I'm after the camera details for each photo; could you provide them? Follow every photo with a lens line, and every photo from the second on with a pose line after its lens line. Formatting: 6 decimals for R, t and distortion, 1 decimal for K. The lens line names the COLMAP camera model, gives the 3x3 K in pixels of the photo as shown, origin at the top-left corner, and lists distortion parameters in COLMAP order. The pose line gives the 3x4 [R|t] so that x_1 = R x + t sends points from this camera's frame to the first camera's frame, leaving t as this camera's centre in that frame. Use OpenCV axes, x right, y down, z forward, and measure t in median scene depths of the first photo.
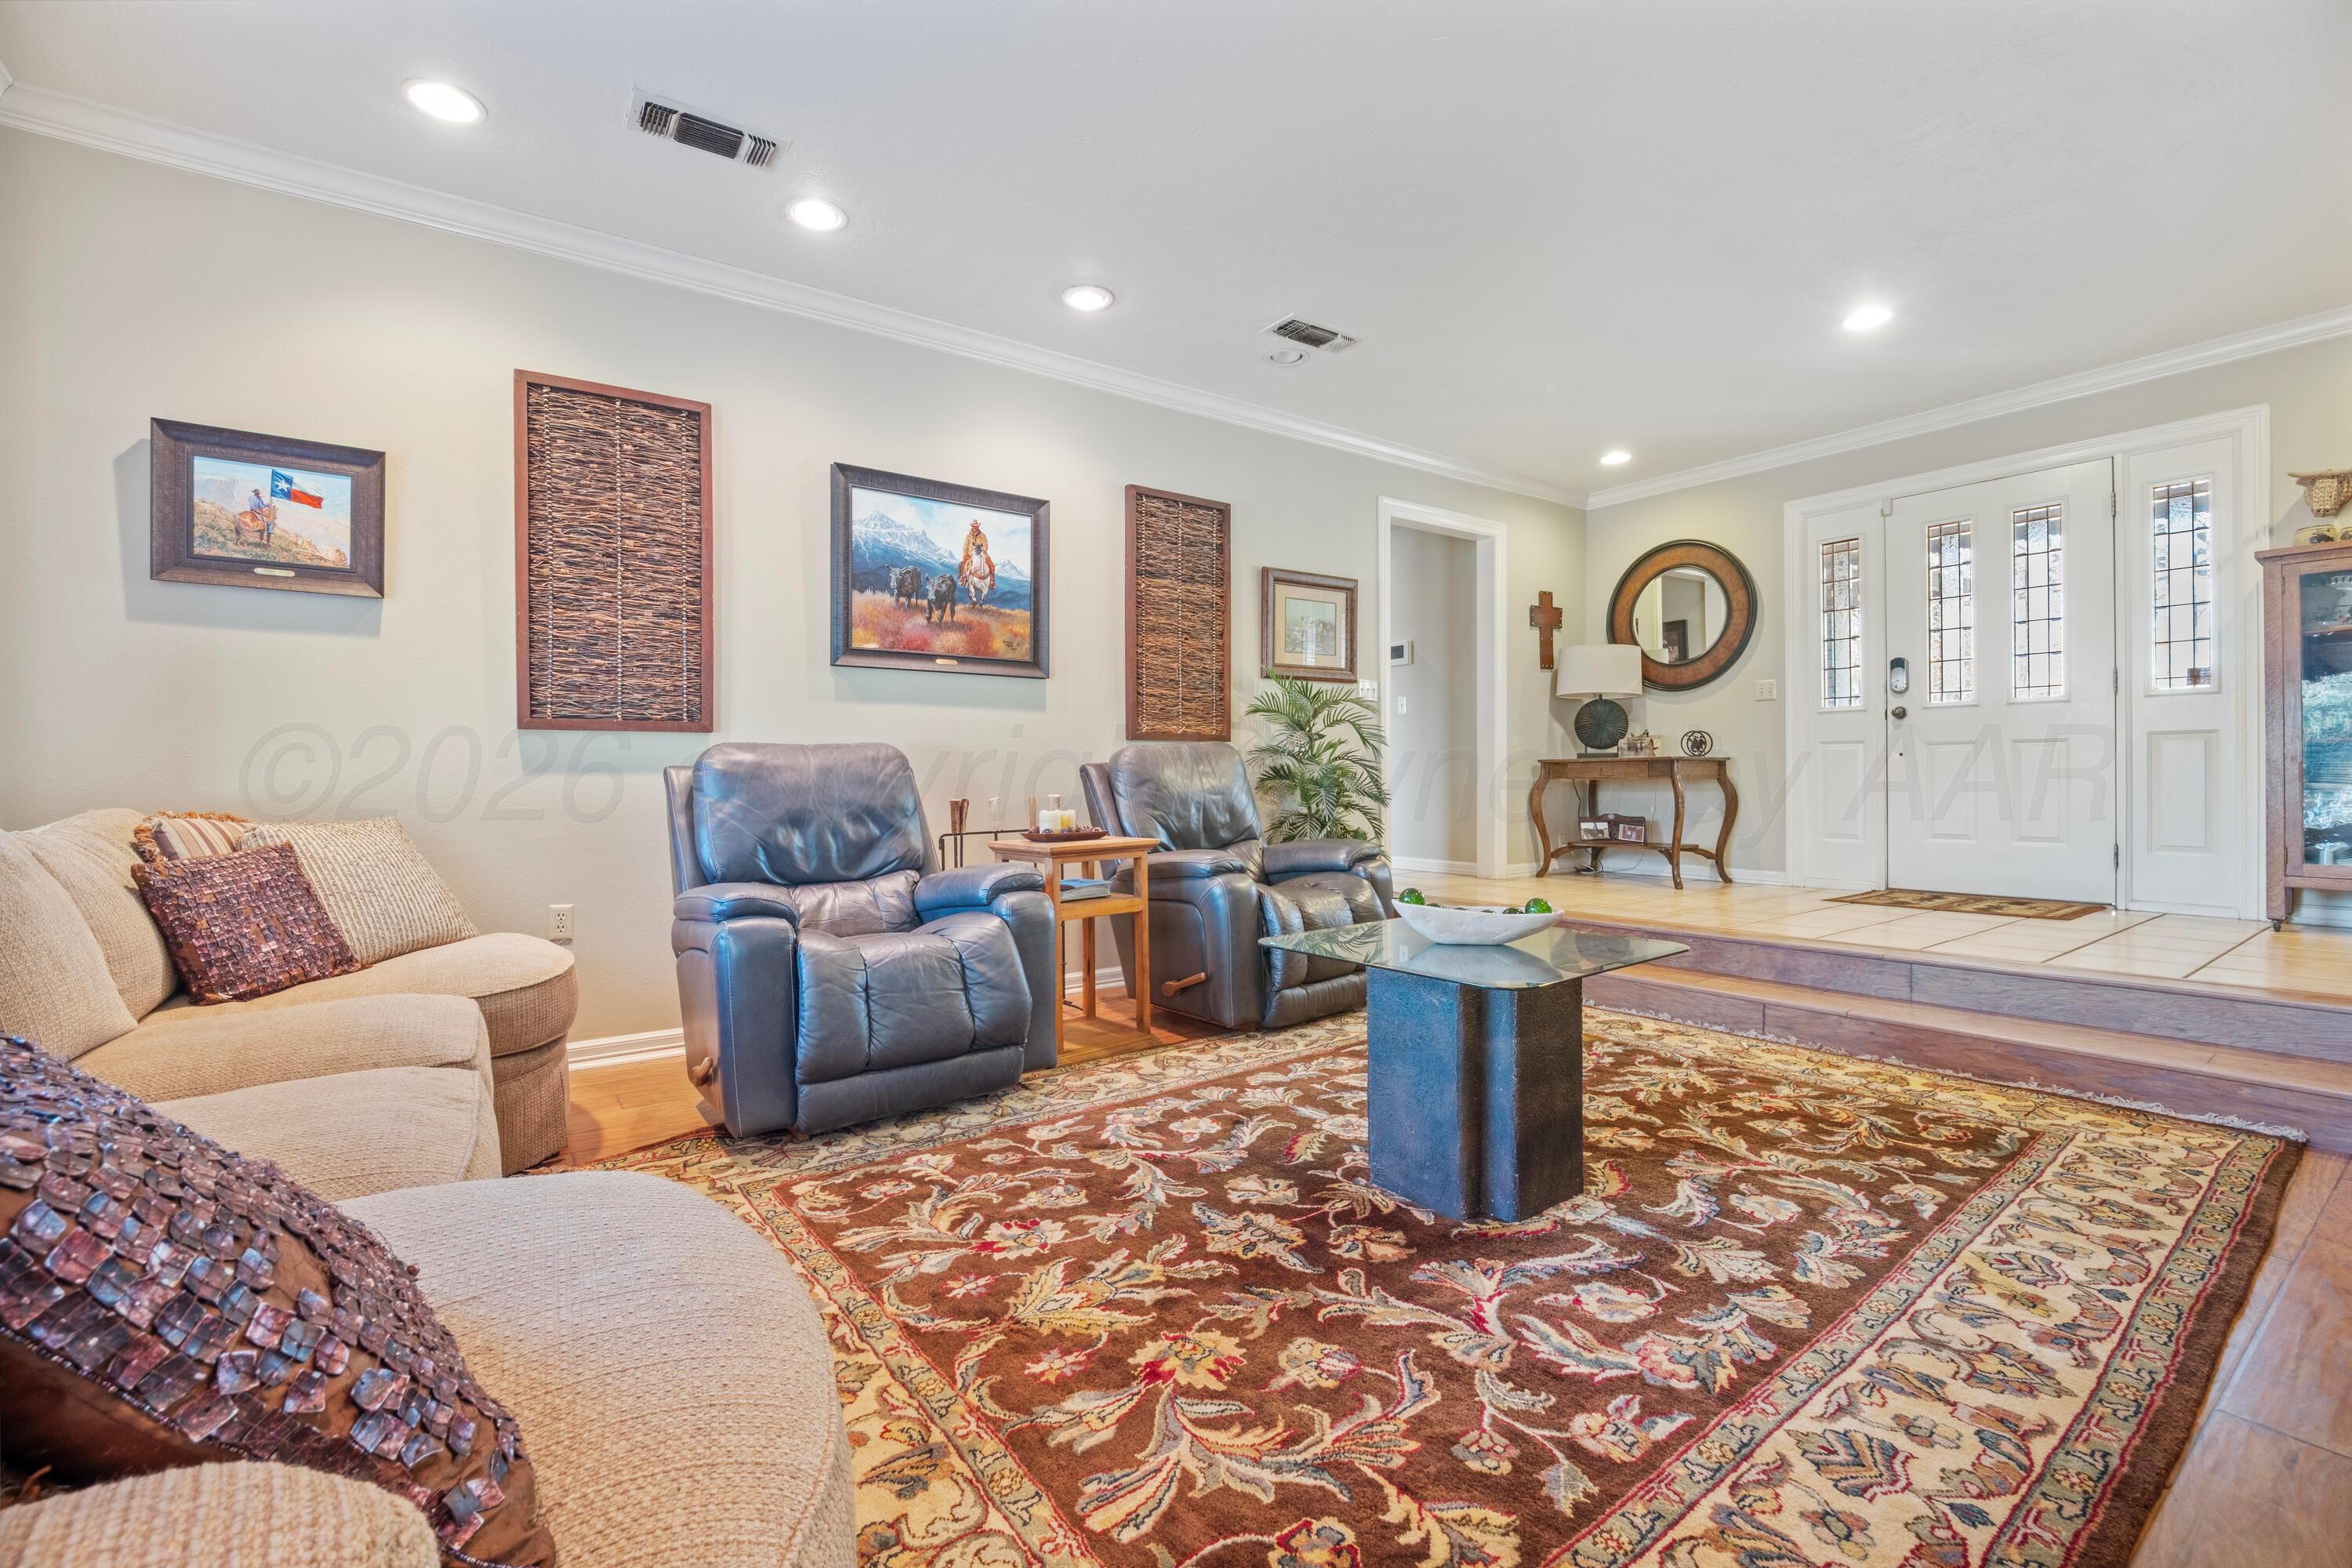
lens RADIAL K [[993.7, 0, 1176.0], [0, 993.7, 784.0], [0, 0, 1]] dist [-0.016019, 0.000456]
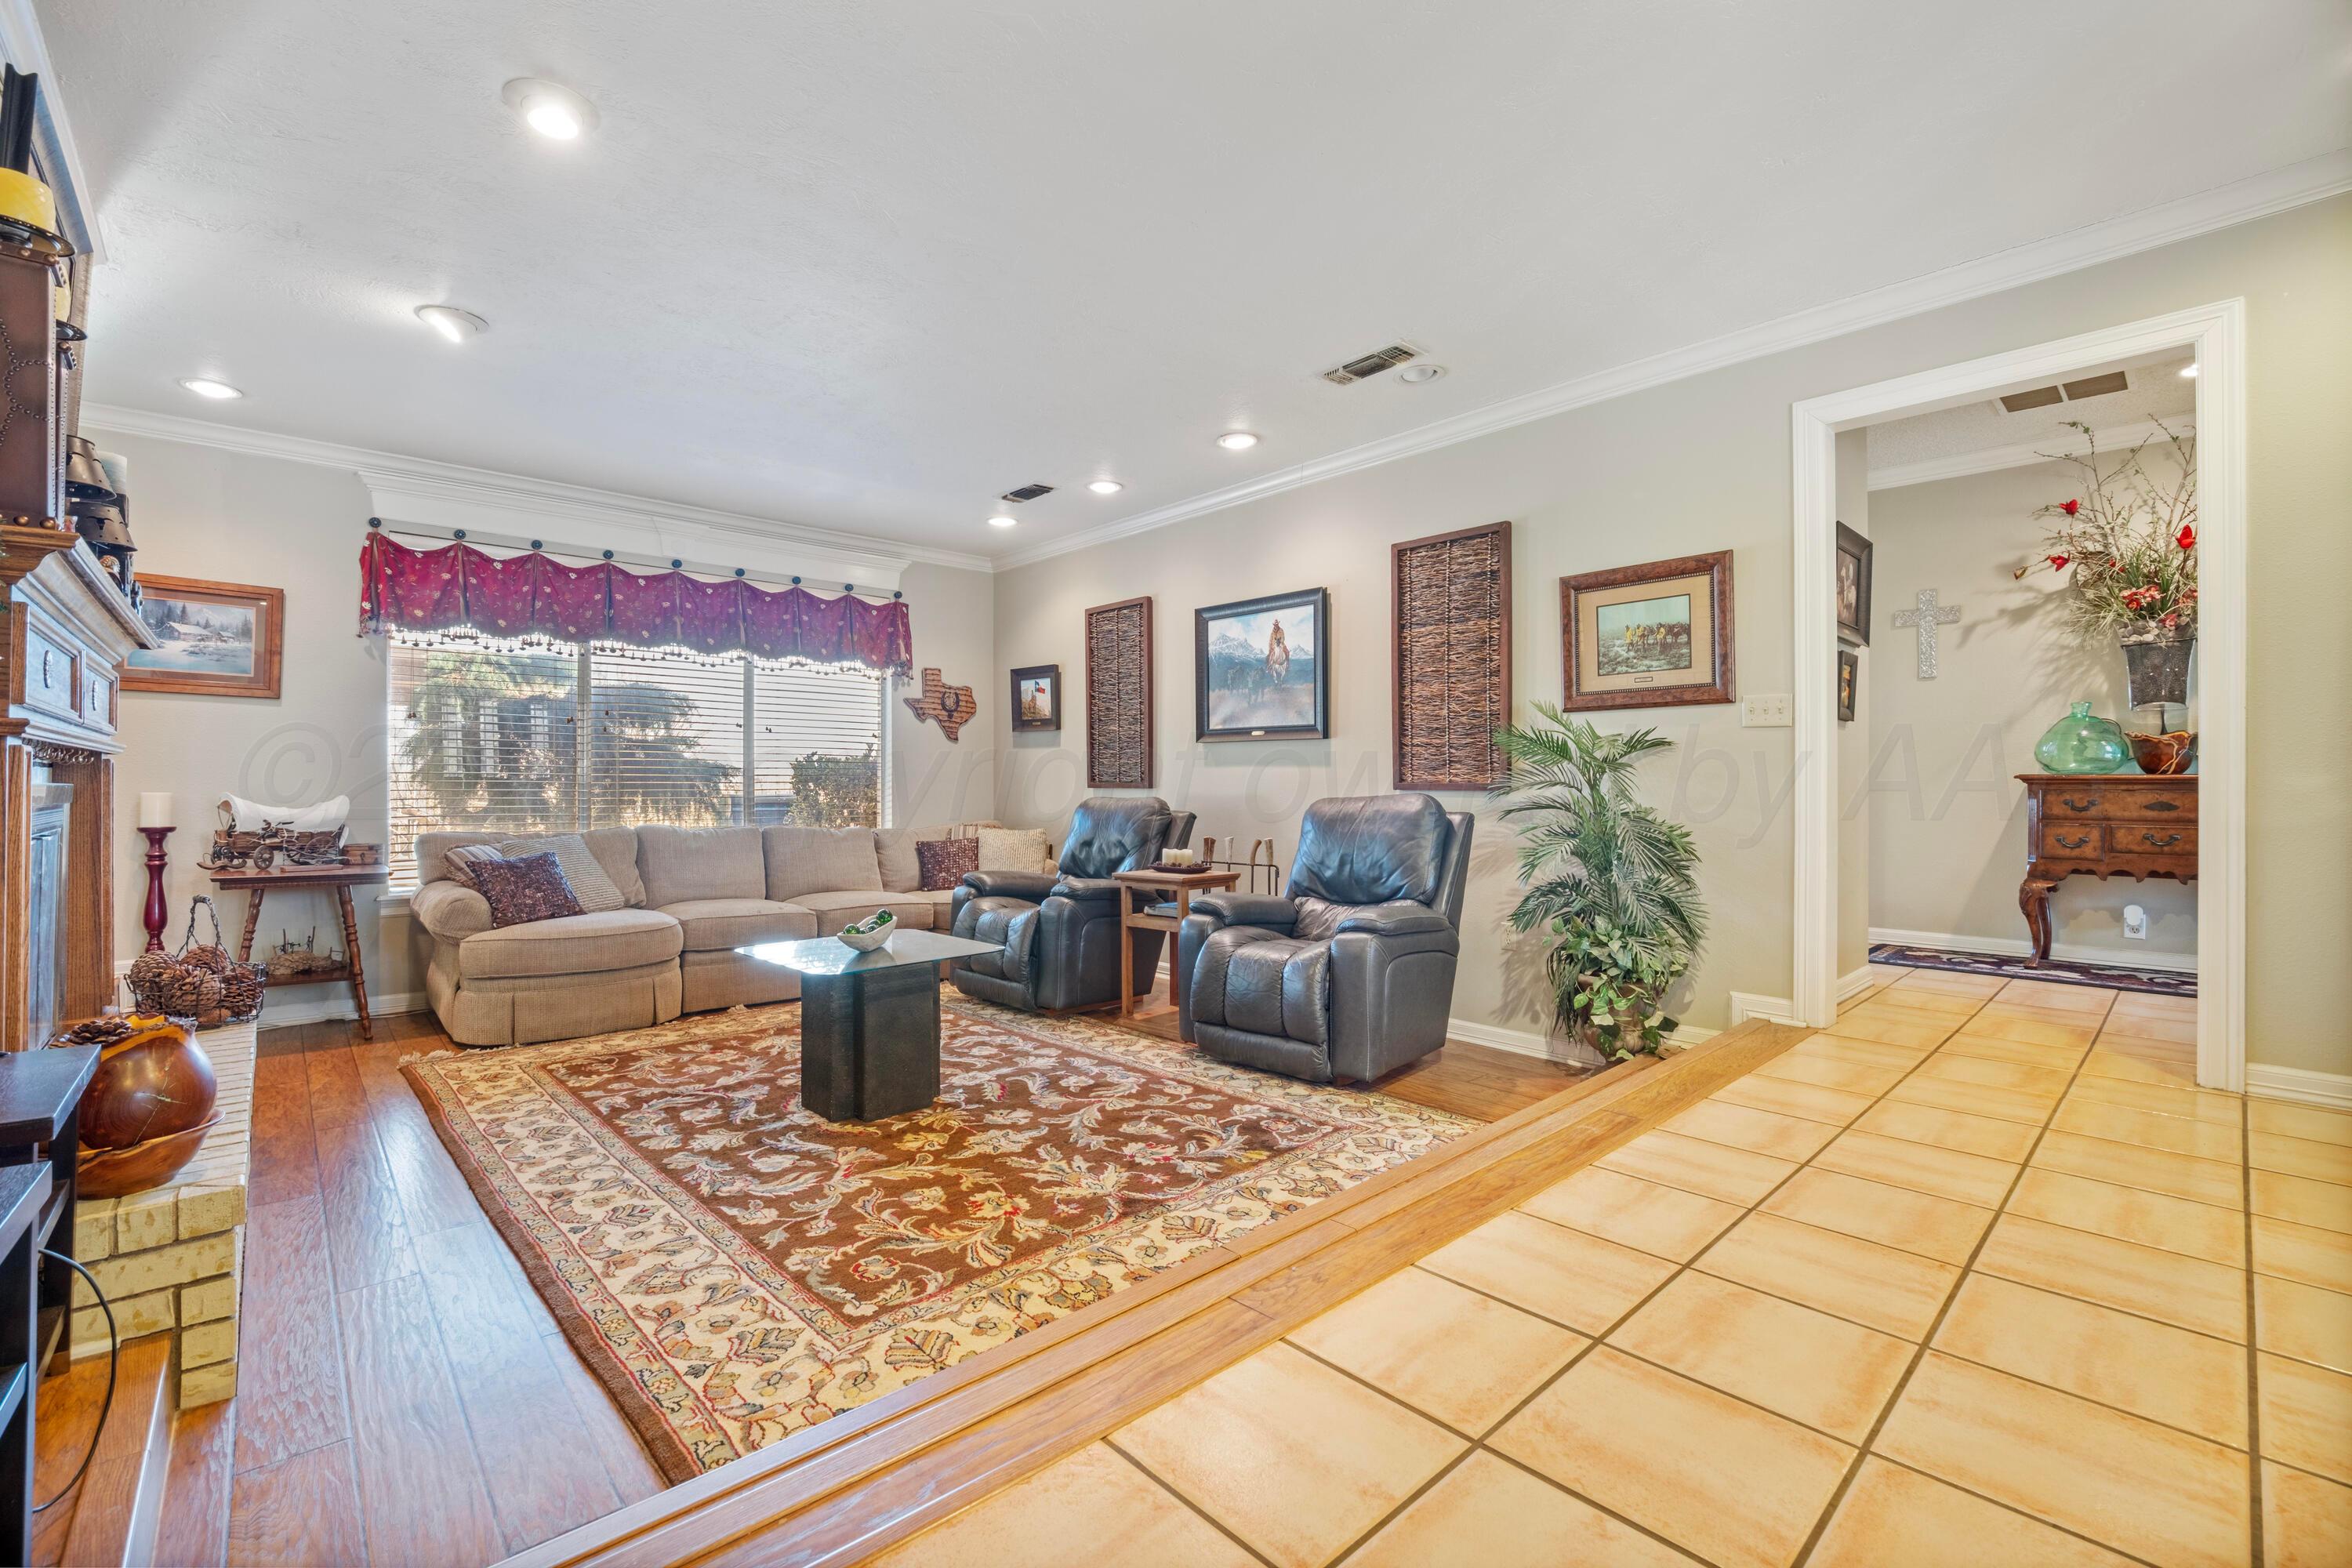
lens RADIAL K [[993.7, 0, 1176.0], [0, 993.7, 784.0], [0, 0, 1]] dist [-0.016019, 0.000456]
pose [[0.133447, 0.007803, -0.991025, 1.725322], [-0.008801, 0.999939, 0.006688, -0.100994], [0.991017, 0.007830, 0.133507, 1.151921]]
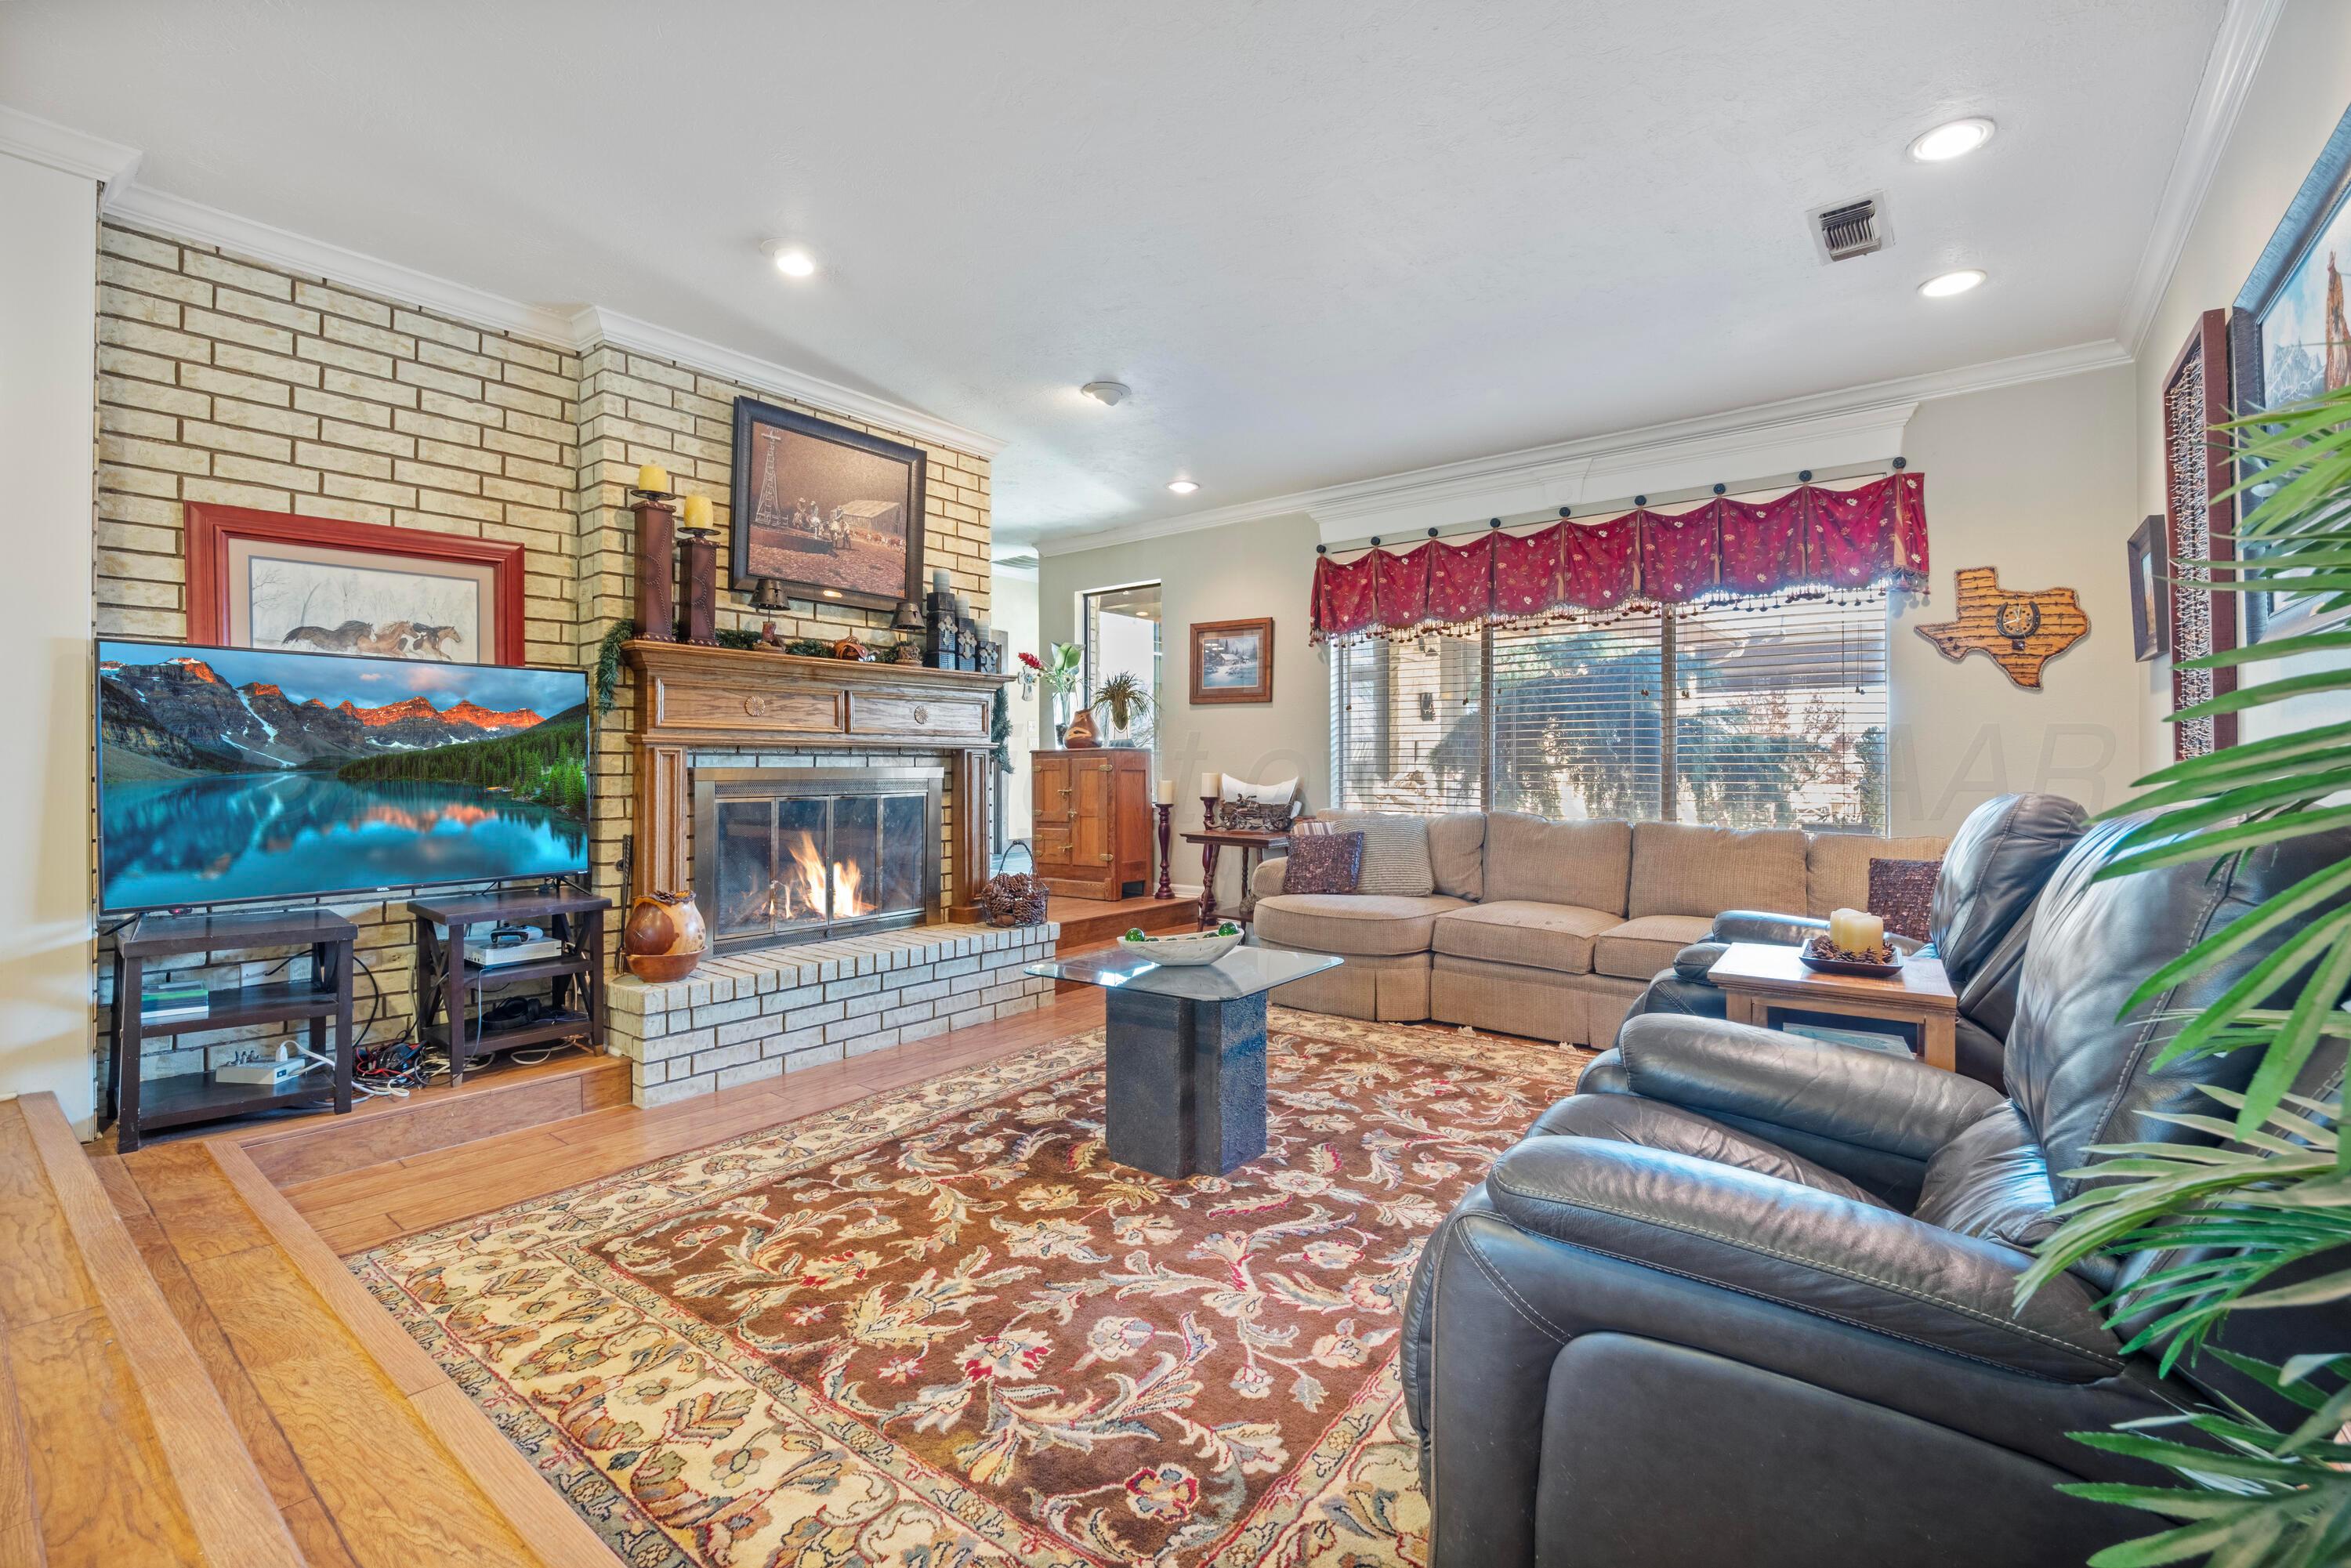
lens RADIAL K [[1025.2, 0, 1182.0], [0, 1025.2, 770.7], [0, 0, 1]] dist [-0.012846, 0.000289]
pose [[-0.957682, 0.010532, -0.287636, 0.619412], [0.007056, 0.999889, 0.013119, -0.098939], [0.287742, 0.010534, -0.957650, 2.066017]]
